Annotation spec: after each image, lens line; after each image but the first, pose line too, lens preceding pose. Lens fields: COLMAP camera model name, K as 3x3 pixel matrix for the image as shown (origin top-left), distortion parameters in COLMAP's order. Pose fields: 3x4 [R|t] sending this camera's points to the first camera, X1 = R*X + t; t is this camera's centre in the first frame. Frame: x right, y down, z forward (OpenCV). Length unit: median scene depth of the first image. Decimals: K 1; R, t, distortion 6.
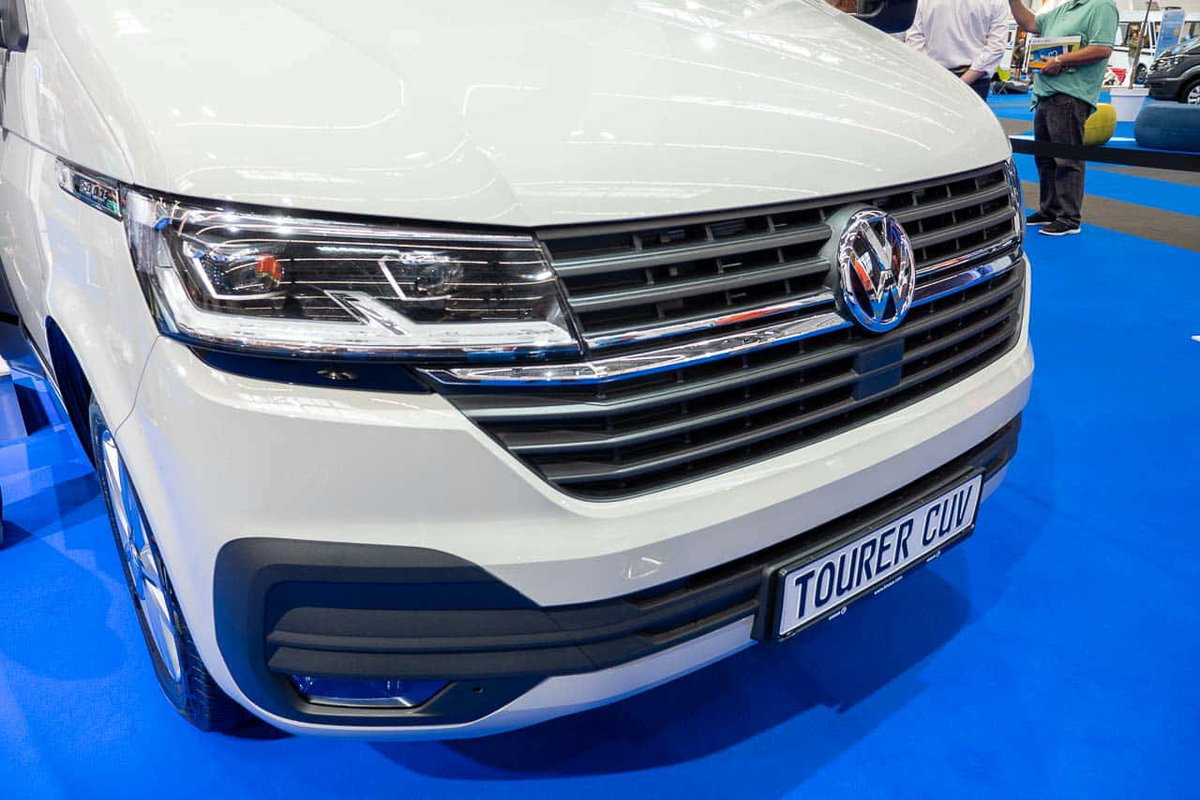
lens RADIAL K [[860.3, 0, 596.0], [0, 860.3, 376.5], [0, 0, 1]] dist [-0.027843, -0.001145]
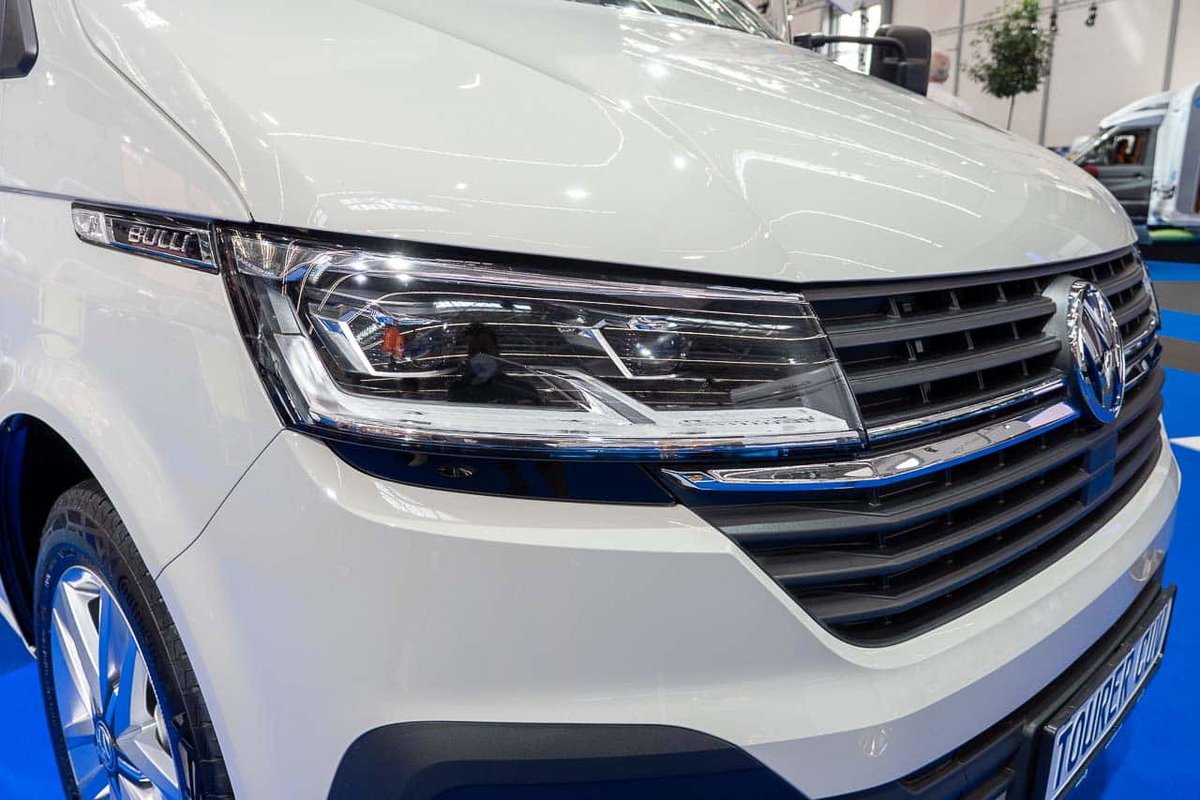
lens RADIAL K [[873.8, 0, 549.7], [0, 873.8, 368.1], [0, 0, 1]] dist [0.002272, 0.000255]
pose [[0.992777, 0.000323, 0.119971, -0.380033], [0.016990, 0.989540, -0.143257, 0.009597], [-0.118762, 0.144261, 0.982387, 0.254905]]
